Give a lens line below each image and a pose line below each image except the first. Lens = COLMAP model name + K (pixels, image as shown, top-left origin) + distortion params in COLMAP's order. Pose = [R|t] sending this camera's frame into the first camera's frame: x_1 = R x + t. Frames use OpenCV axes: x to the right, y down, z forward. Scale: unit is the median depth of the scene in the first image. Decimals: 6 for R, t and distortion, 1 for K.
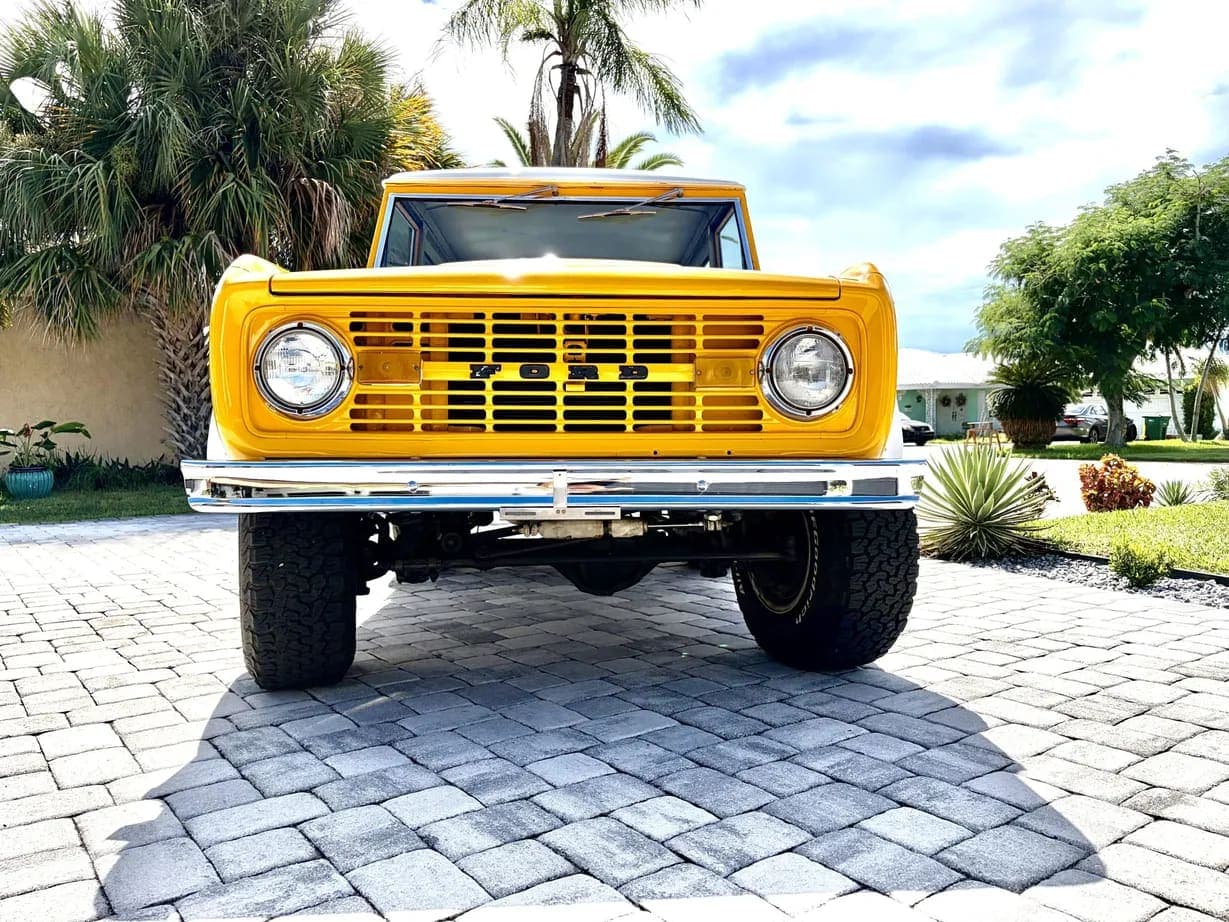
lens RADIAL K [[943.8, 0, 607.5], [0, 943.8, 458.7], [0, 0, 1]] dist [0.051684, -0.059043]
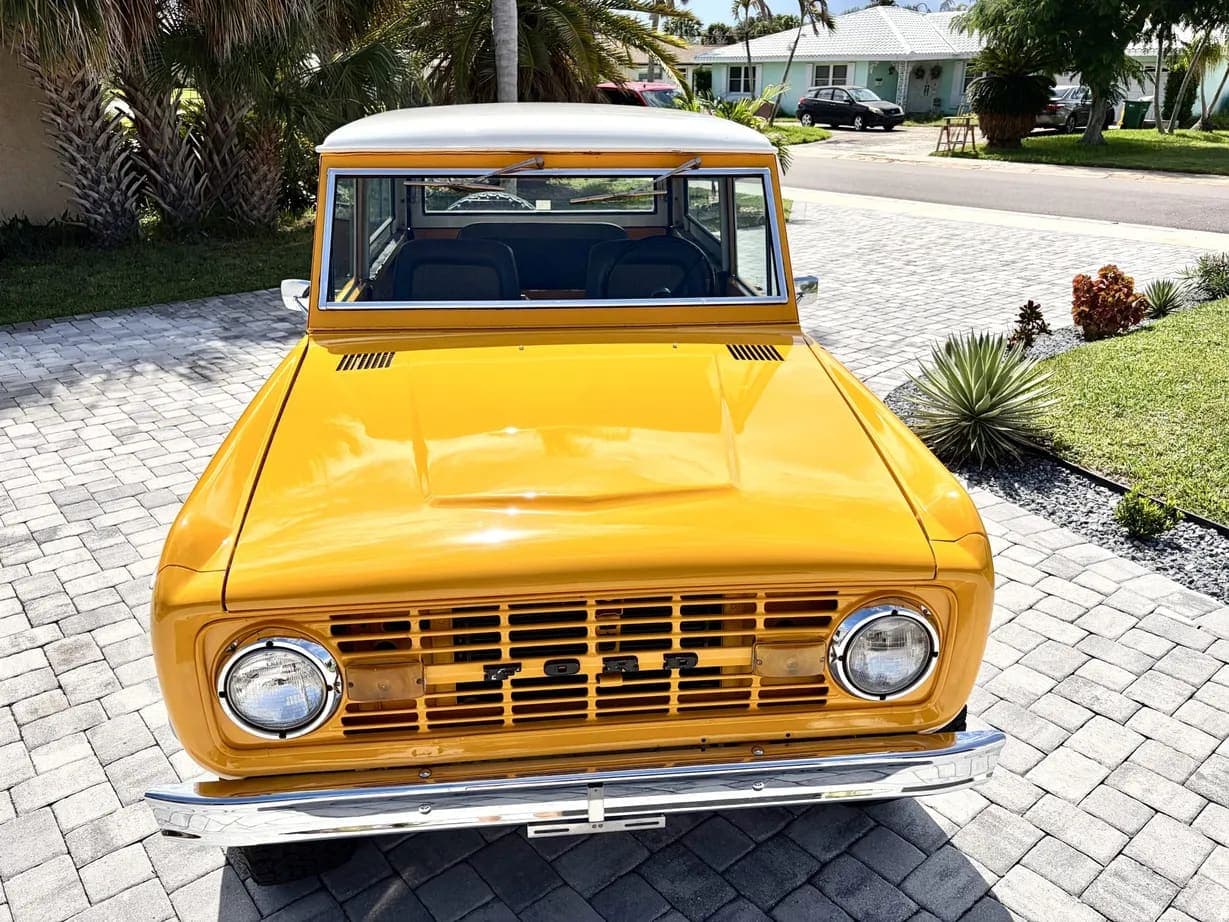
lens RADIAL K [[943.8, 0, 610.4], [0, 943.8, 469.6], [0, 0, 1]] dist [0.051684, -0.059043]
pose [[0.998208, -0.019557, 0.056549, -0.040135], [-0.001882, 0.934345, 0.356364, -0.281222], [-0.059806, -0.355832, 0.932635, 0.145856]]
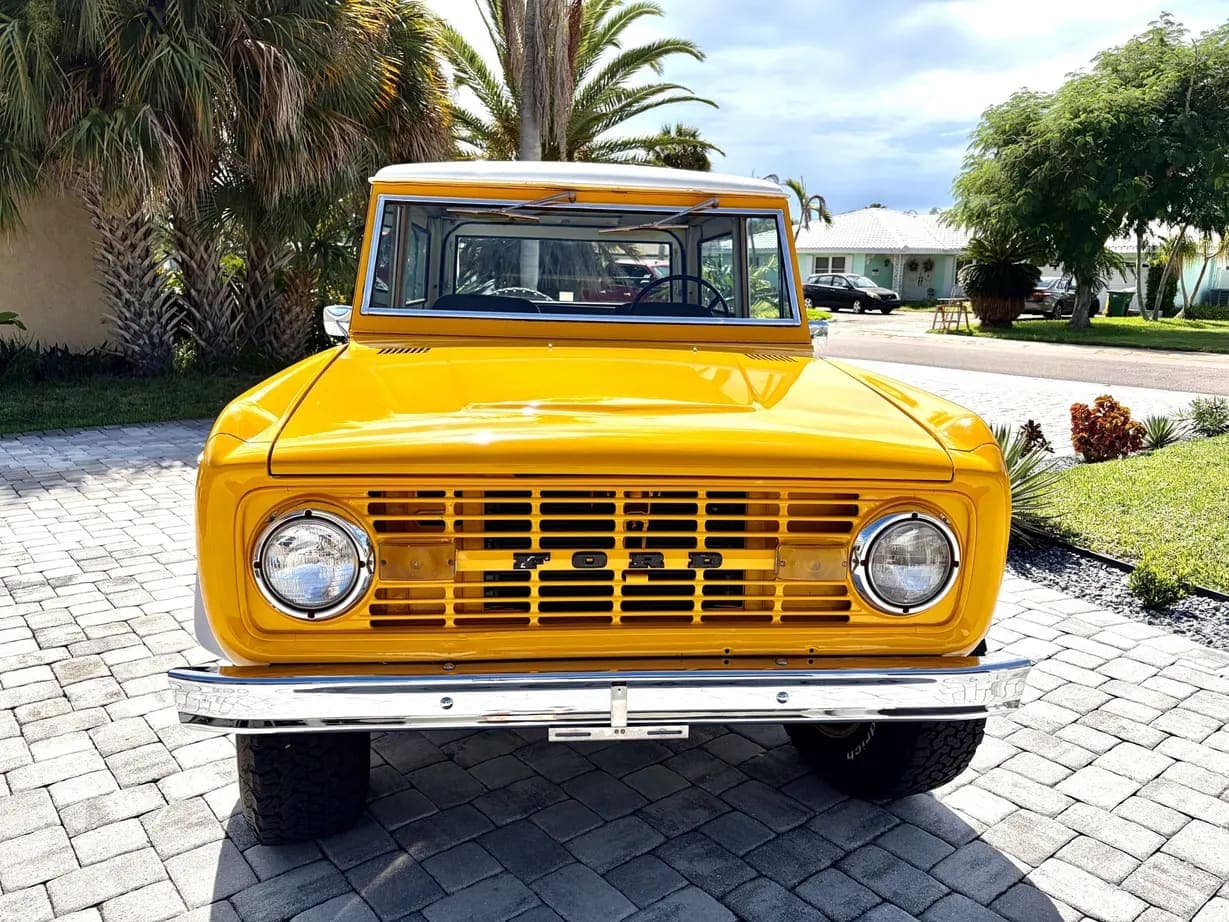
lens RADIAL K [[943.8, 0, 612.7], [0, 943.8, 462.4], [0, 0, 1]] dist [0.051684, -0.059043]
pose [[0.998406, 0.016005, 0.054121, -0.052984], [-0.024898, 0.985495, 0.167867, -0.164109], [-0.050649, -0.168947, 0.984323, 0.093062]]
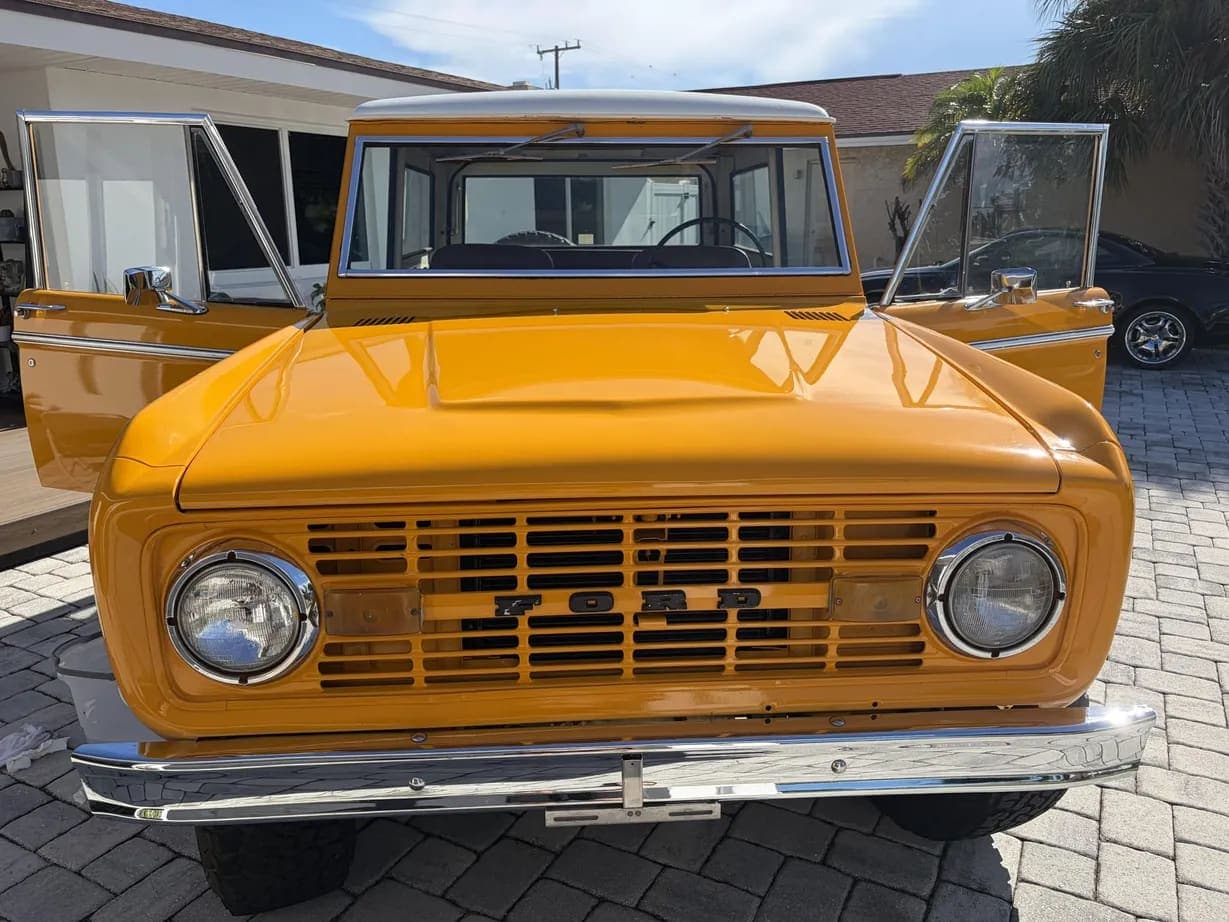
lens RADIAL K [[943.8, 0, 616.8], [0, 943.8, 459.9], [0, 0, 1]] dist [0.051684, -0.059043]
pose [[0.999798, -0.008207, 0.018324, -0.036292], [0.003718, 0.972535, 0.232726, -0.176724], [-0.019731, -0.232611, 0.972370, 0.190727]]
